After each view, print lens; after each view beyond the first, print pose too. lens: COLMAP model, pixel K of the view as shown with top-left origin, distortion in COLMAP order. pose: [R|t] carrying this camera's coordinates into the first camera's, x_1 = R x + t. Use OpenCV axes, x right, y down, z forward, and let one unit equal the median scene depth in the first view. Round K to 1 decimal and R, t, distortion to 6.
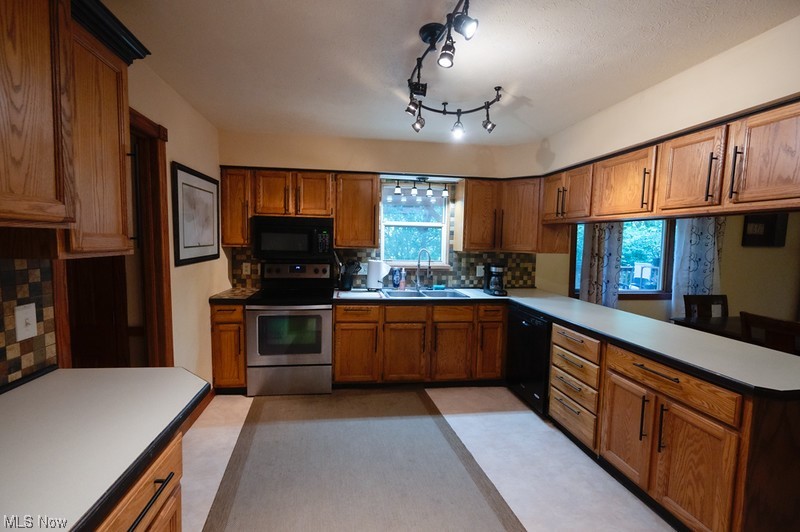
lens RADIAL K [[337.5, 0, 380.5], [0, 337.5, 265.1], [0, 0, 1]] dist [0.000852, -0.000234]
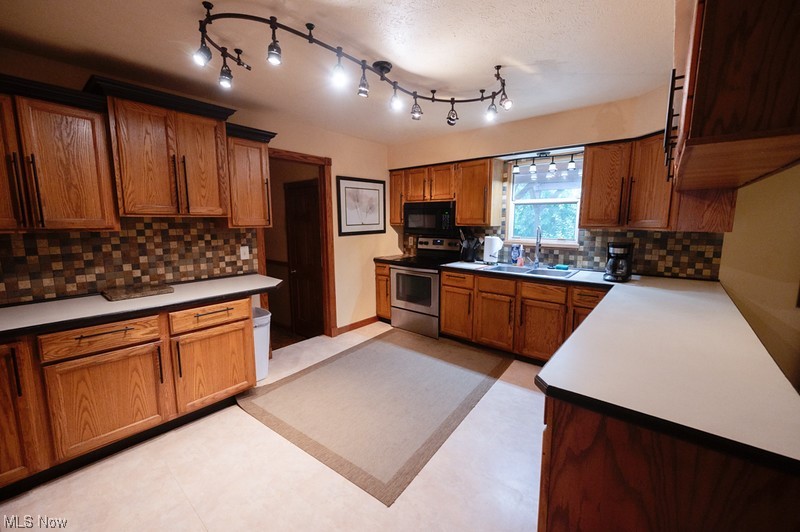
lens RADIAL K [[319.2, 0, 401.4], [0, 319.2, 262.5], [0, 0, 1]] dist [-0.000487, 0.000044]
pose [[0.685350, 0.078177, -0.724005, 0.601379], [-0.037969, 0.996705, 0.071680, 0.007078], [0.727223, -0.021636, 0.686060, 0.070172]]
